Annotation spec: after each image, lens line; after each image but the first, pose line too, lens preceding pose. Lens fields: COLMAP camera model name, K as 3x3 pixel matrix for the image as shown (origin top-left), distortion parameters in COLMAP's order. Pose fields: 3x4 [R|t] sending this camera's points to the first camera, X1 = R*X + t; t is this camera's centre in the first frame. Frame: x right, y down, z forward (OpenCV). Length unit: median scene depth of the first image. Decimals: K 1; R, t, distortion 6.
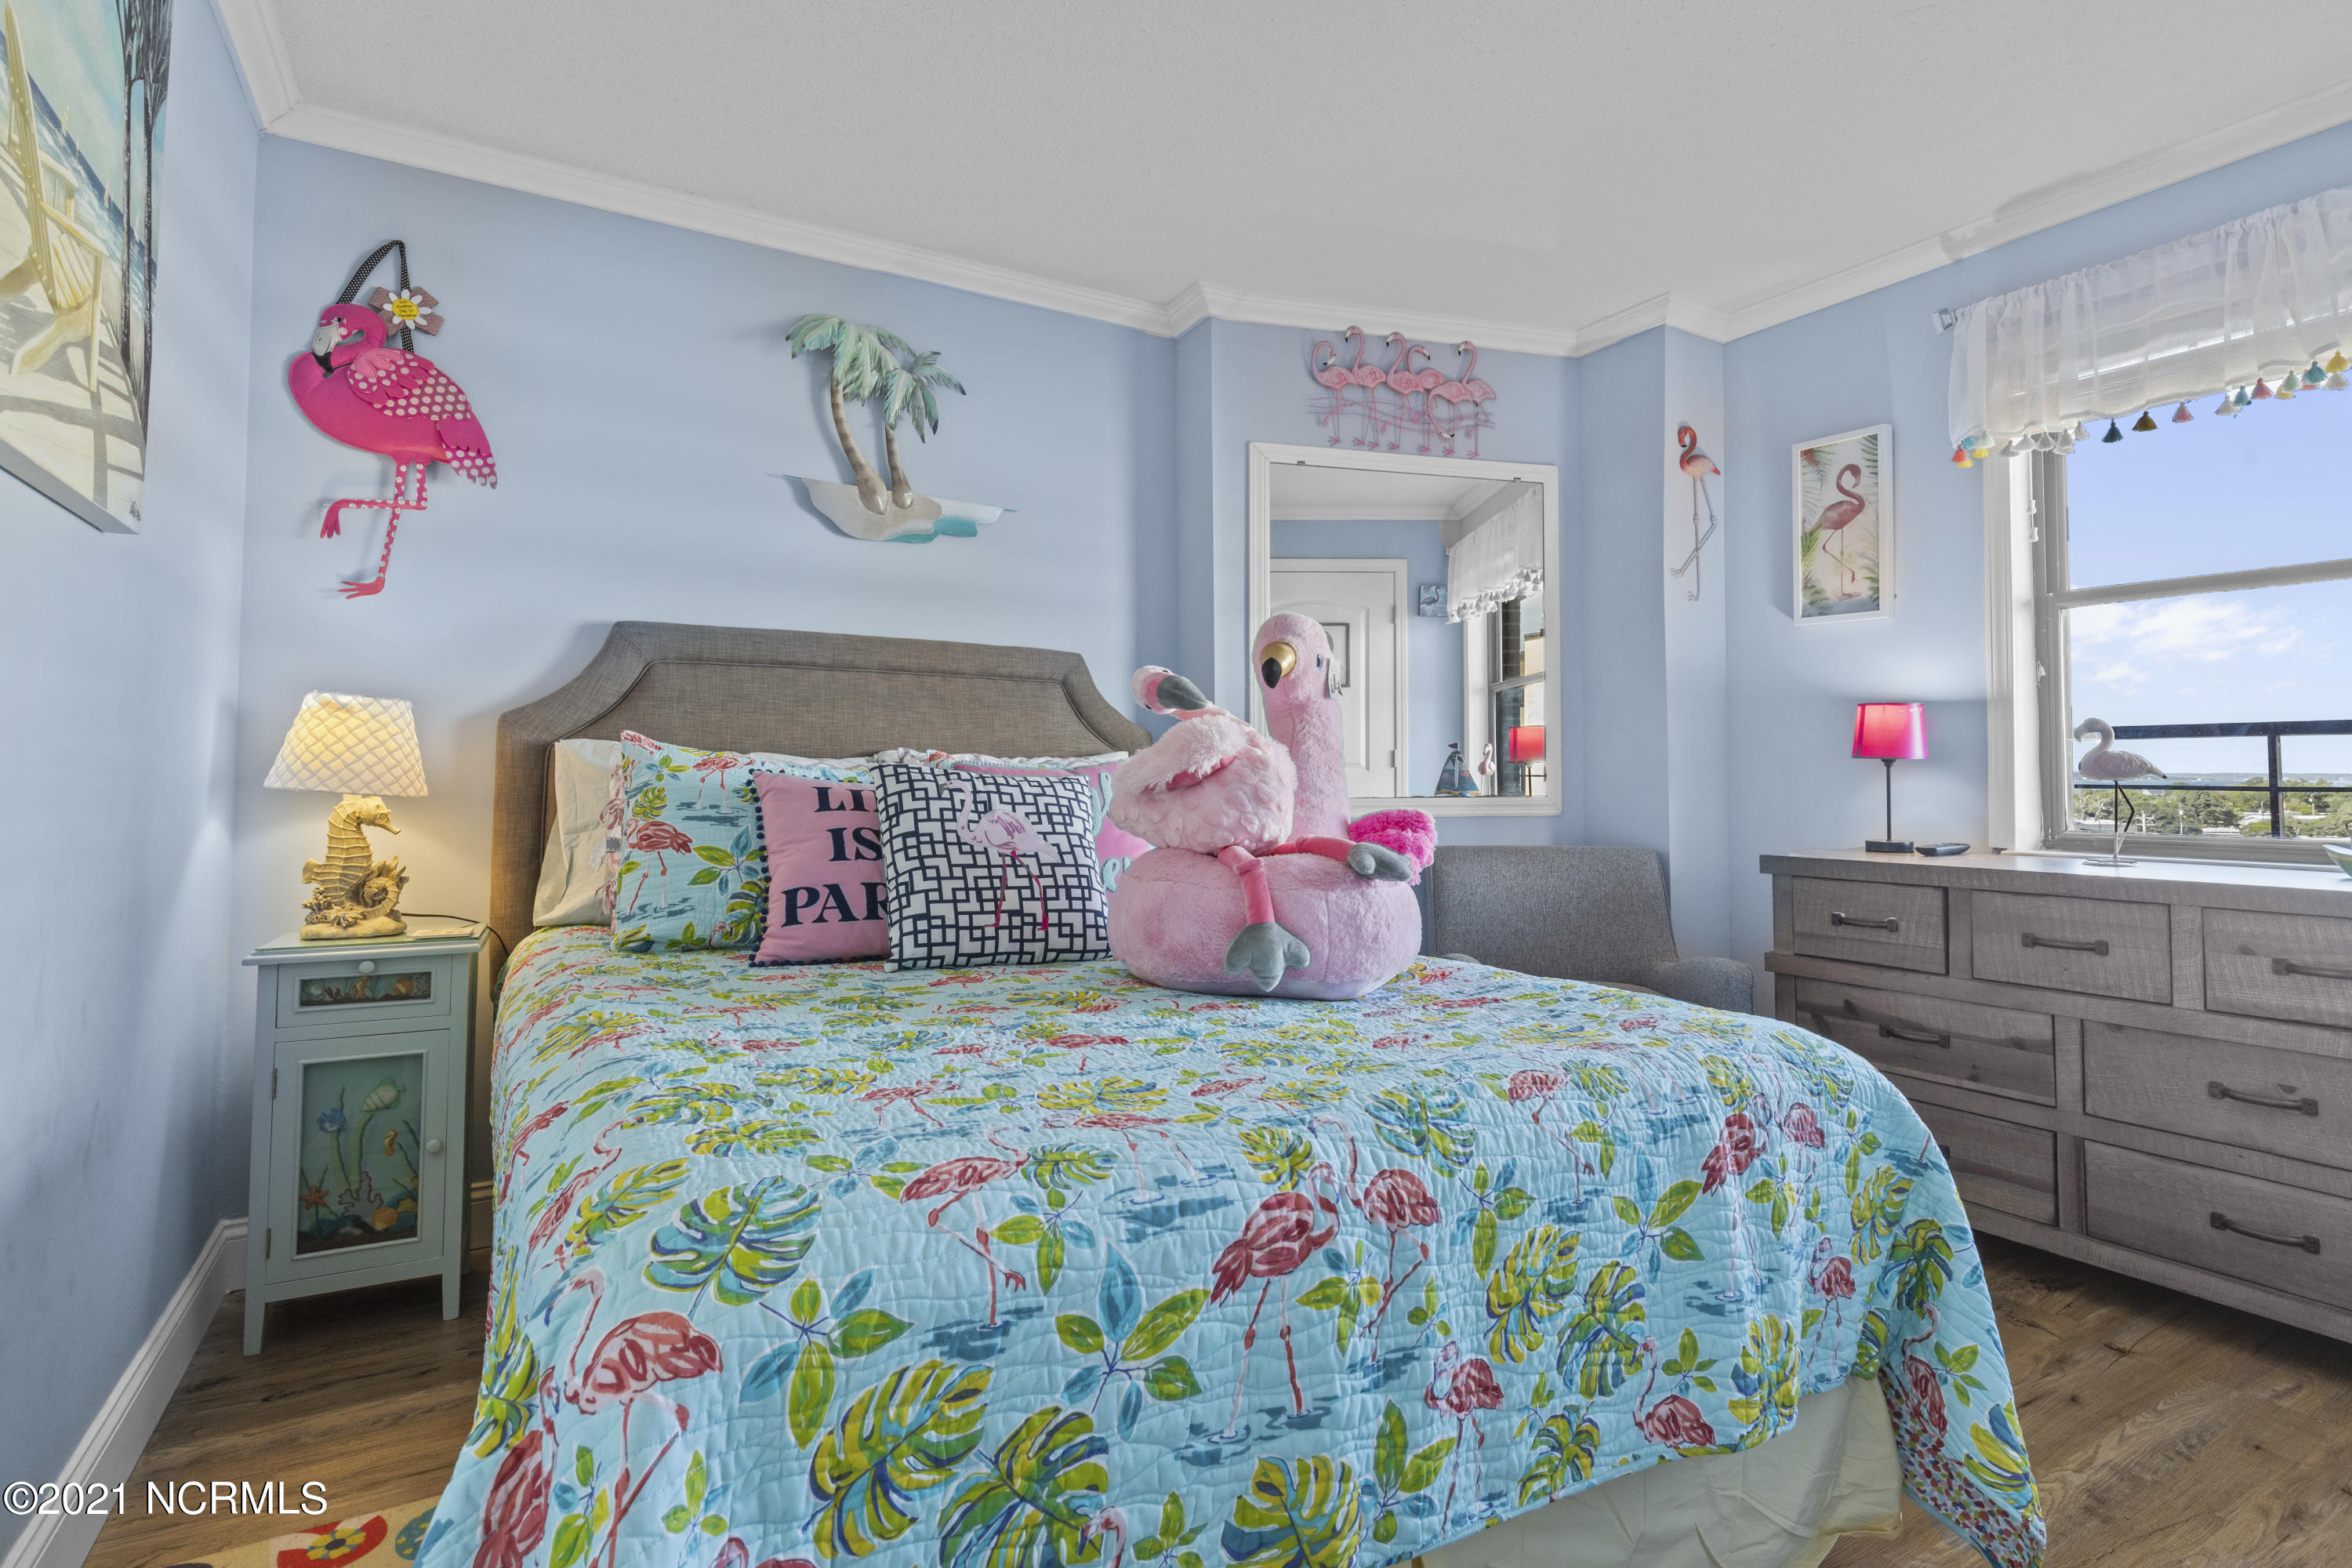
lens RADIAL K [[1167.0, 0, 1190.0], [0, 1167.0, 793.0], [0, 0, 1]] dist [0.002276, -0.000796]
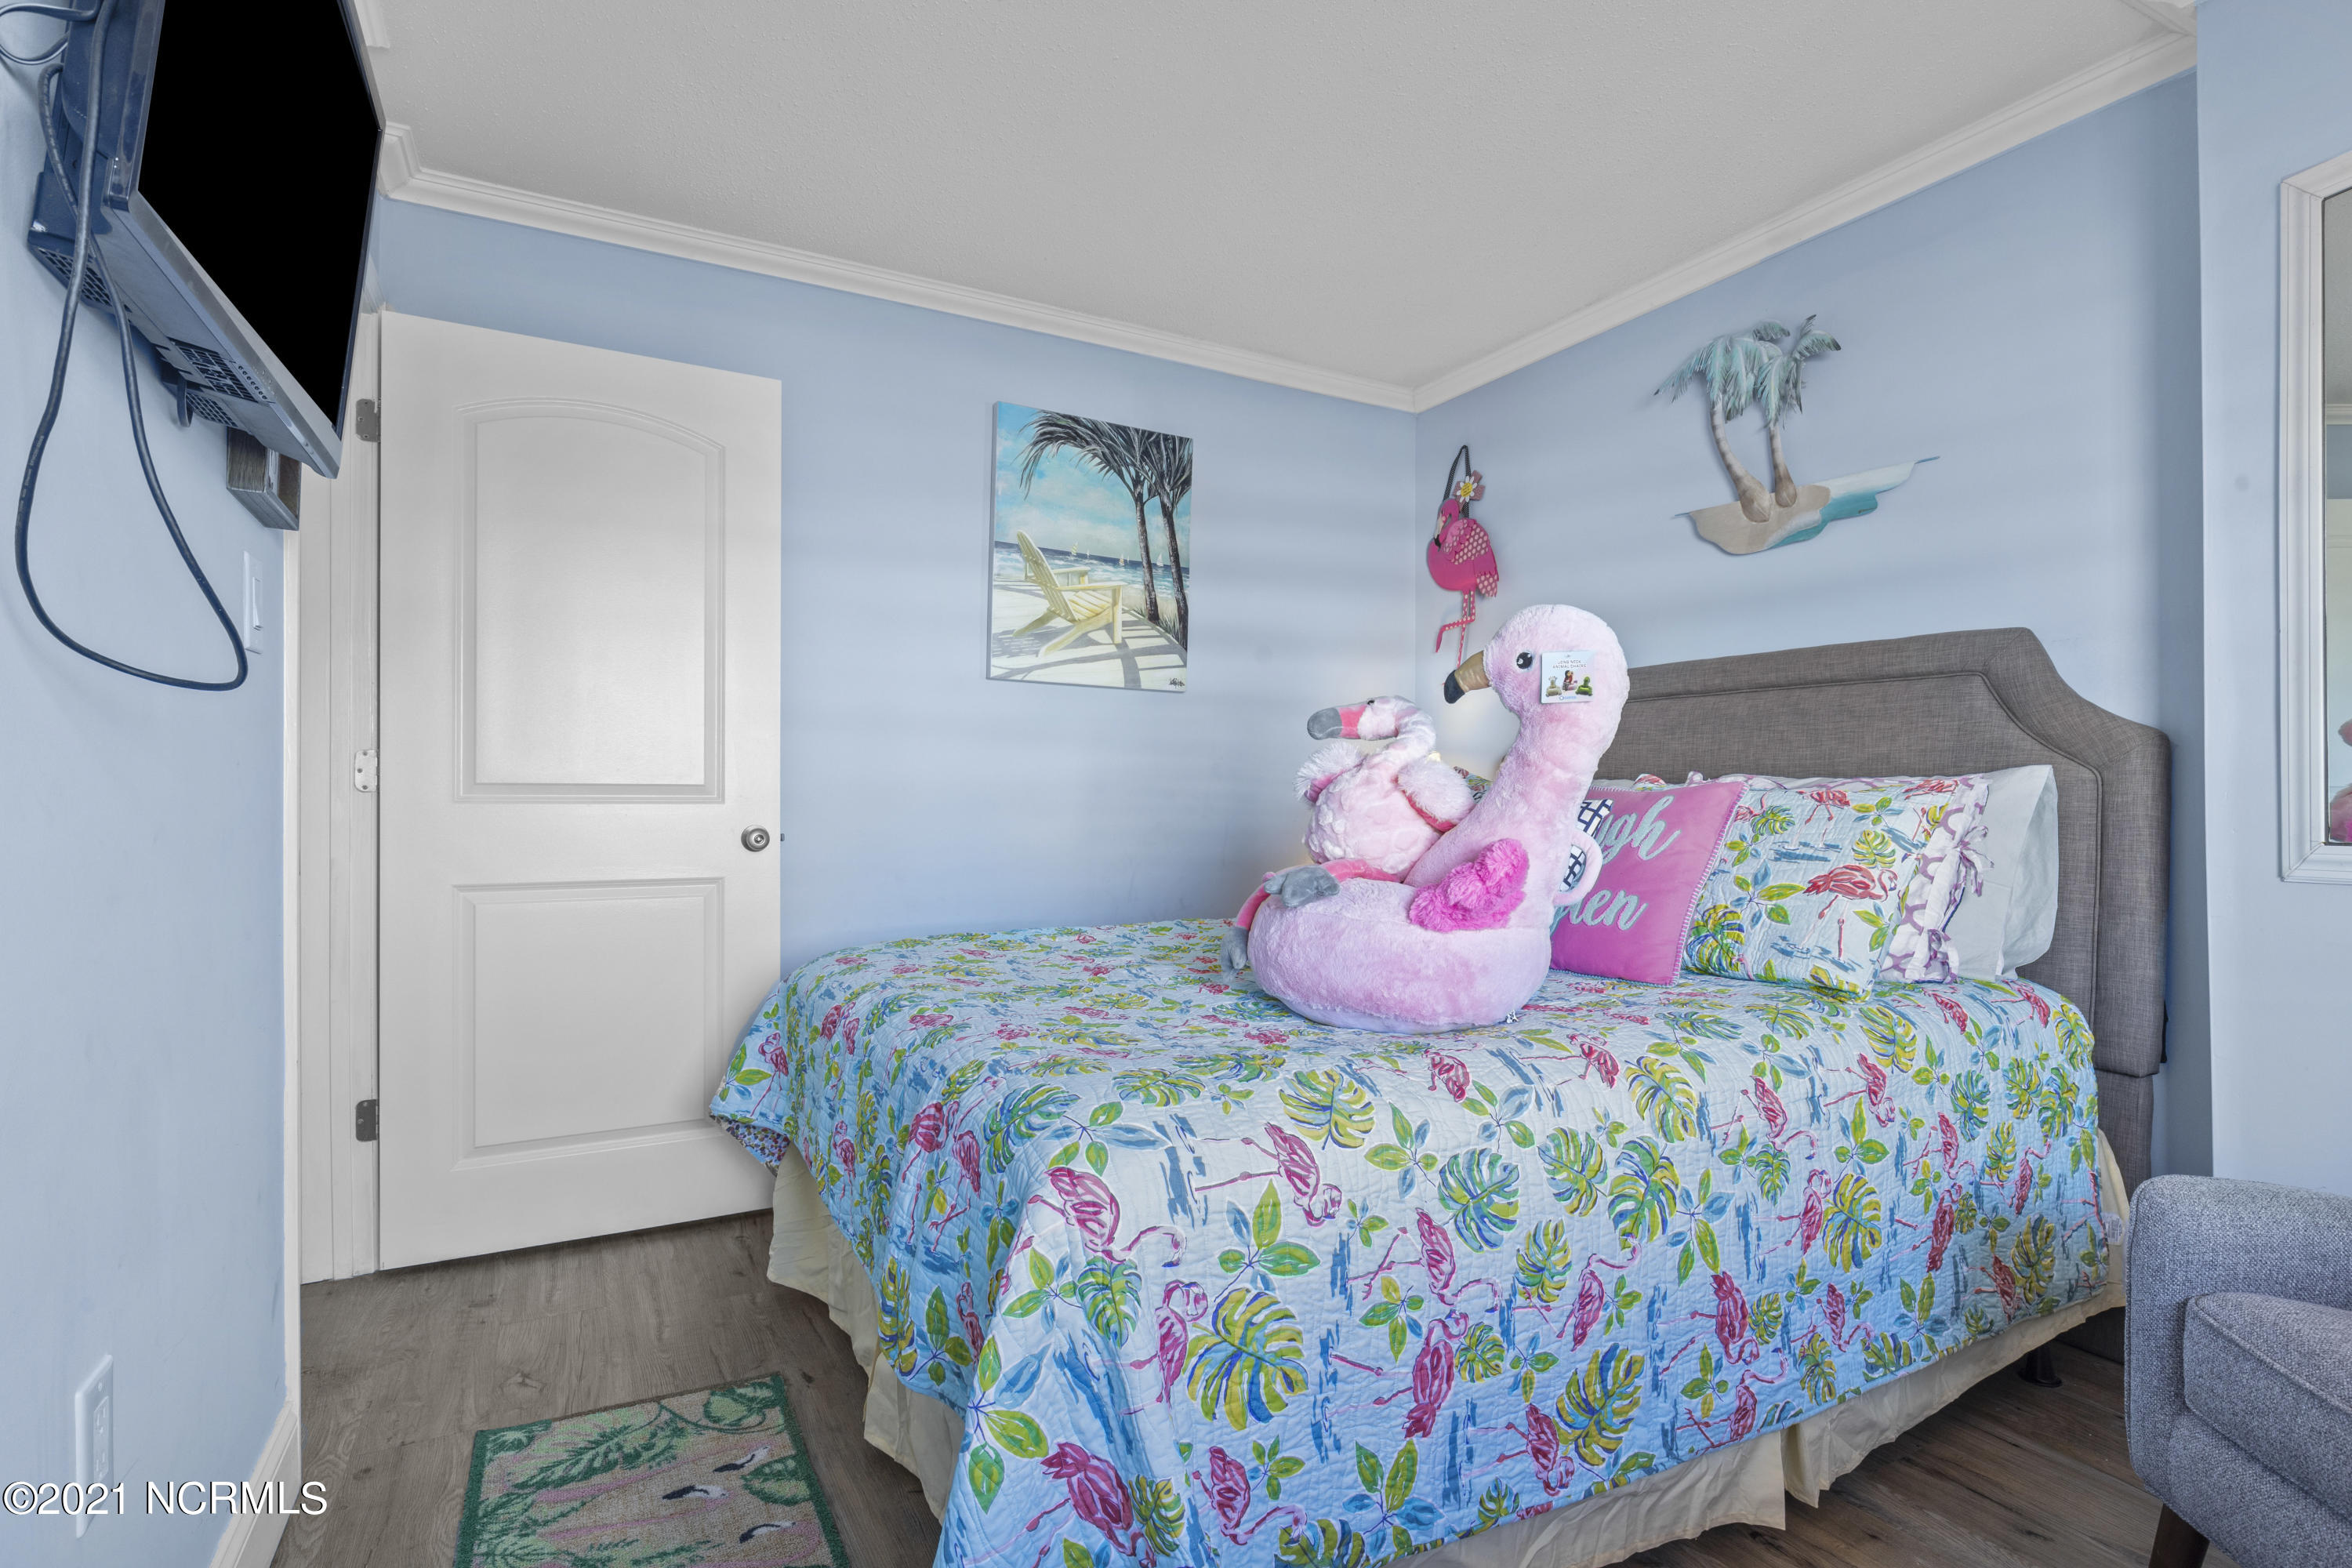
lens RADIAL K [[1167.0, 0, 1190.0], [0, 1167.0, 793.0], [0, 0, 1]] dist [0.002276, -0.000796]
pose [[-0.037408, -0.007577, -0.999271, 0.694984], [-0.012519, 0.999896, -0.007113, -0.010694], [0.999222, 0.012244, -0.037499, 0.596089]]
